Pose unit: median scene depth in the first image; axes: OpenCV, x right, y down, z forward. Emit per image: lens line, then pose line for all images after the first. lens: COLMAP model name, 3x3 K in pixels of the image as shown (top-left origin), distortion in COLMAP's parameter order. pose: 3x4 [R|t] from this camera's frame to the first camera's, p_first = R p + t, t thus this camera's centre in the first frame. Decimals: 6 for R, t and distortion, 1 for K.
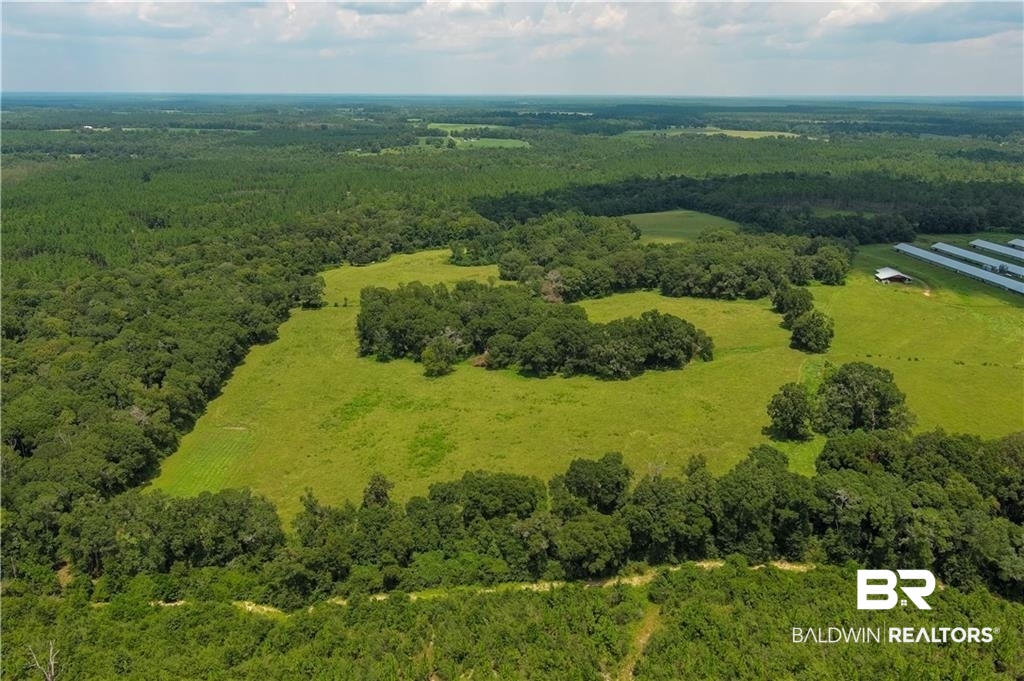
lens RADIAL K [[794.0, 0, 510.8], [0, 794.0, 323.0], [0, 0, 1]] dist [0.004060, -0.001975]
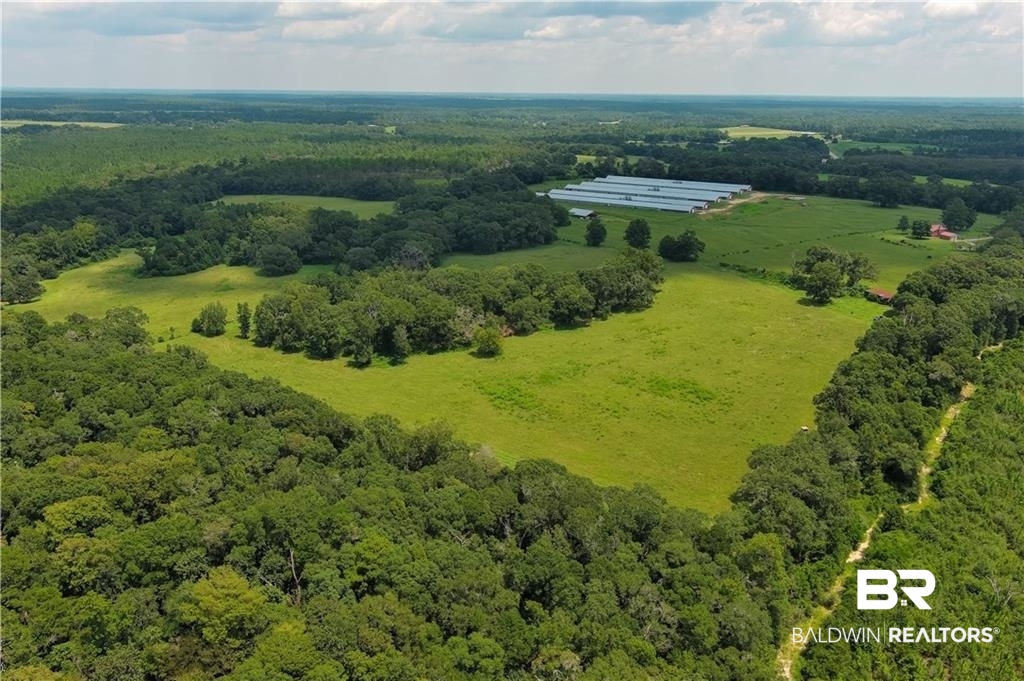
lens RADIAL K [[789.4, 0, 508.5], [0, 789.4, 340.4], [0, 0, 1]] dist [0.008166, -0.006712]
pose [[0.617815, -0.233816, 0.750756, -0.518463], [0.211788, 0.968964, 0.127490, -0.043030], [-0.757265, 0.080236, 0.648160, 0.253718]]
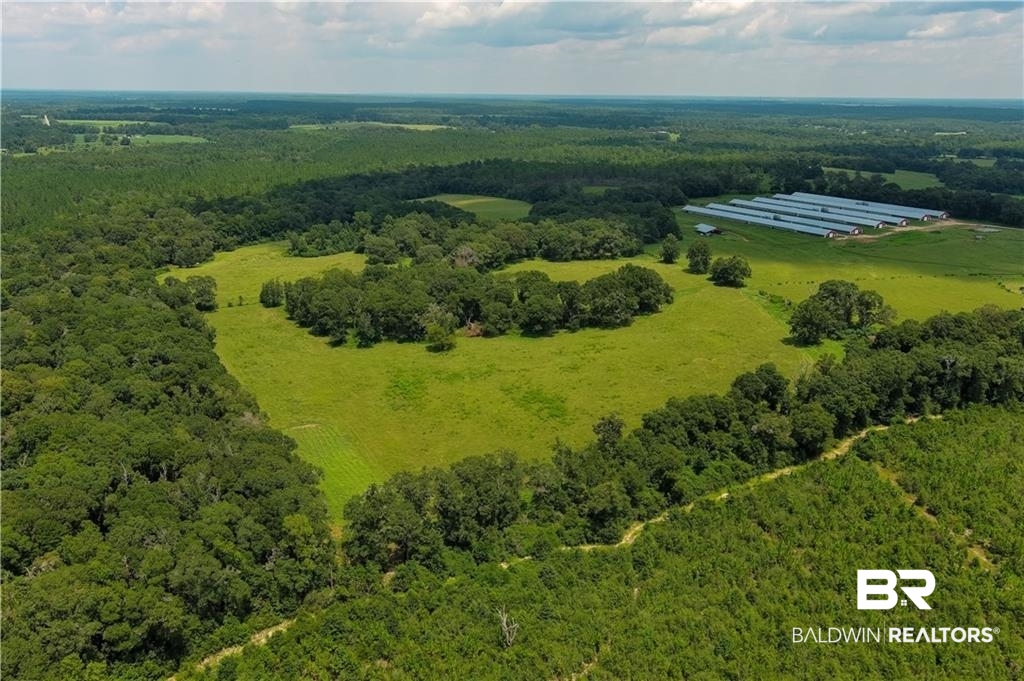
lens RADIAL K [[789.4, 0, 508.5], [0, 789.4, 340.4], [0, 0, 1]] dist [0.008166, -0.006712]
pose [[0.890553, -0.130785, 0.435673, -0.304178], [0.120272, 0.991391, 0.051760, 0.008079], [-0.438692, 0.006304, 0.898615, 0.039695]]
